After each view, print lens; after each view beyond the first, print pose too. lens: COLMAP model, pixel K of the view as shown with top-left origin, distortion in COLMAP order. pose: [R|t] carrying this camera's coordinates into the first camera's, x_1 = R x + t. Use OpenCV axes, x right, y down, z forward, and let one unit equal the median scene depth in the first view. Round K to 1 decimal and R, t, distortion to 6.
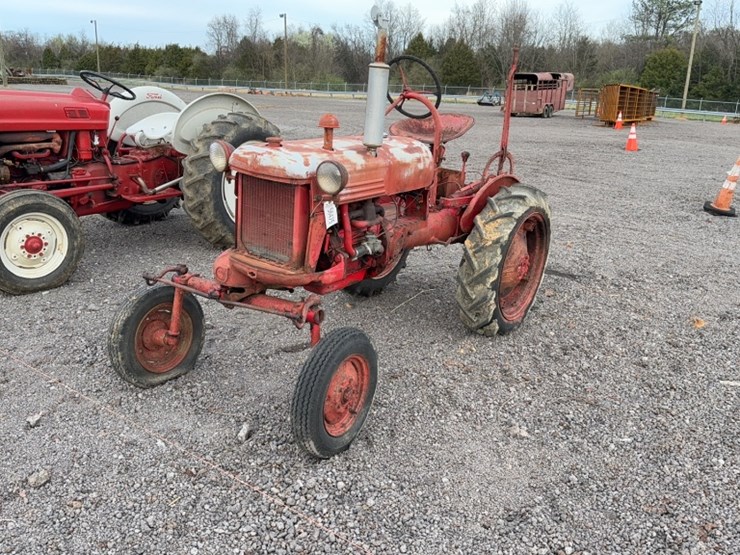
lens RADIAL K [[664.2, 0, 371.0], [0, 664.2, 277.2], [0, 0, 1]] dist [0.085132, -0.146576]
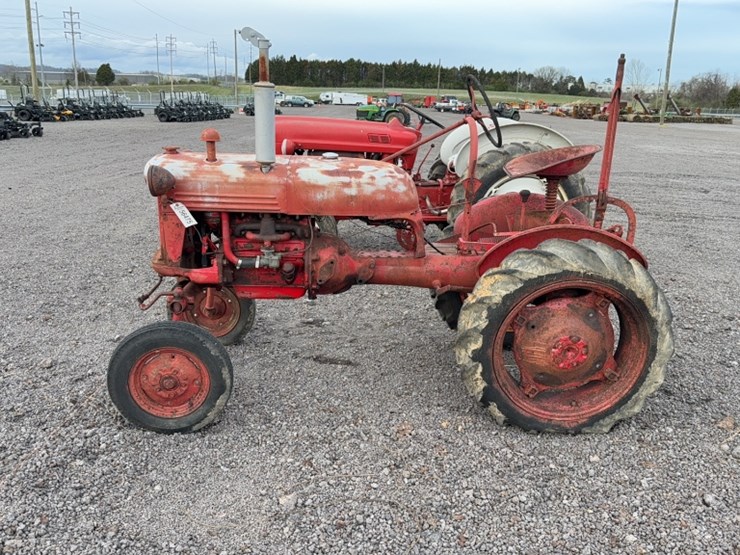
lens RADIAL K [[664.2, 0, 367.3], [0, 664.2, 280.7], [0, 0, 1]] dist [0.085132, -0.146576]
pose [[0.591943, 0.192307, -0.782702, 0.587993], [-0.231869, 0.970696, 0.063138, -0.077488], [0.771907, 0.144110, 0.619186, 0.326901]]
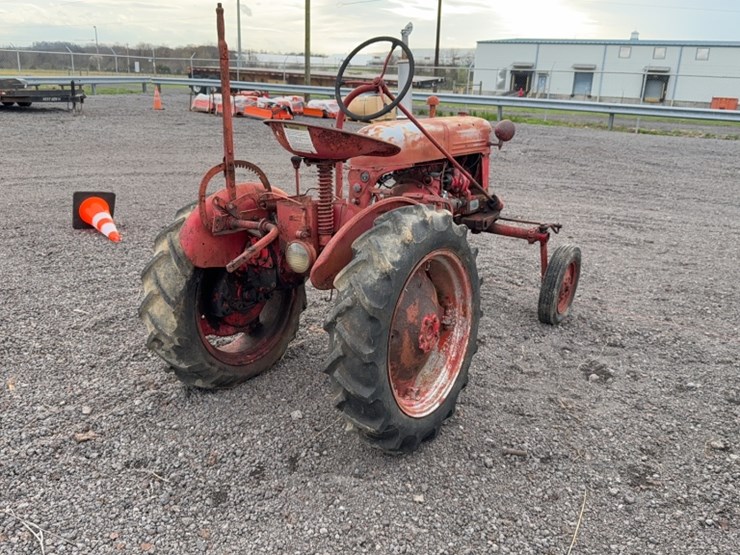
lens RADIAL K [[664.2, 0, 370.3], [0, 664.2, 278.2], [0, 0, 1]] dist [0.085132, -0.146576]
pose [[-0.997147, -0.066682, -0.035386, 0.060148], [-0.075148, 0.832275, 0.549246, -0.434849], [-0.007173, 0.550338, -0.834911, 1.500228]]
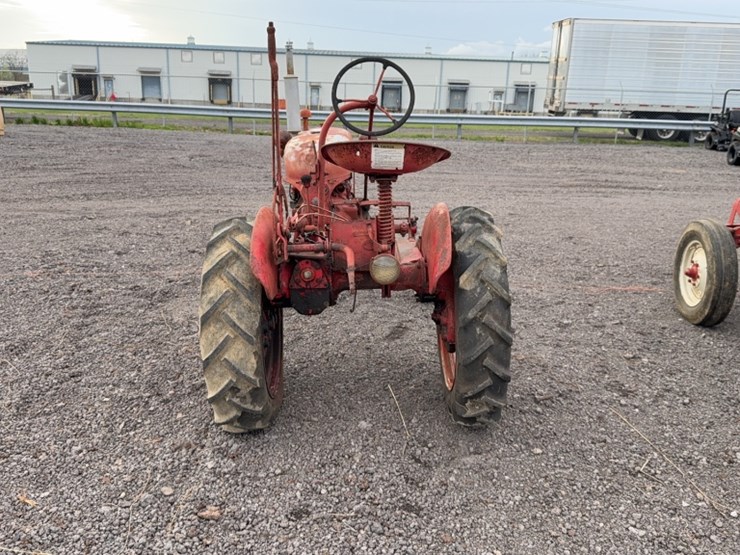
lens RADIAL K [[664.2, 0, 367.6], [0, 664.2, 278.5], [0, 0, 1]] dist [0.085132, -0.146576]
pose [[-0.808204, 0.102908, -0.579842, 0.468997], [-0.218529, 0.861907, 0.457560, -0.392426], [0.546856, 0.496514, -0.674108, 1.408339]]
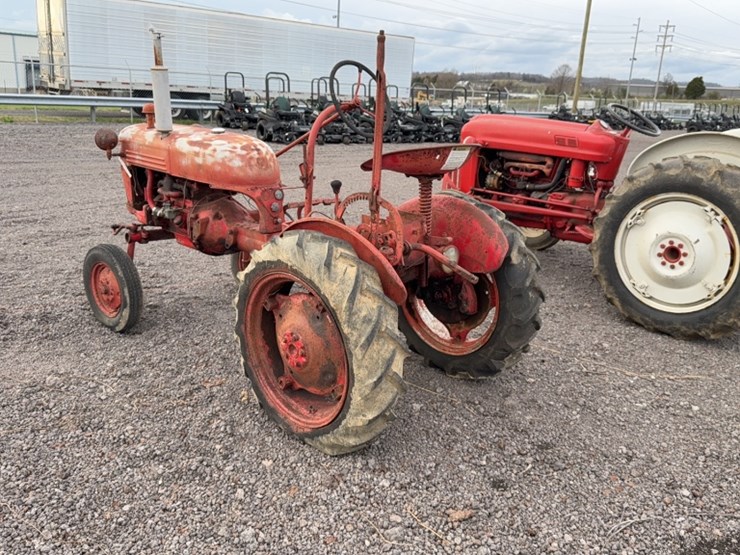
lens RADIAL K [[664.2, 0, 370.0], [0, 664.2, 279.5], [0, 0, 1]] dist [0.085132, -0.146576]
pose [[-0.169818, 0.227745, -0.958798, 0.768951], [-0.330323, 0.903491, 0.273113, -0.264812], [0.928466, 0.363093, -0.078200, 0.989556]]
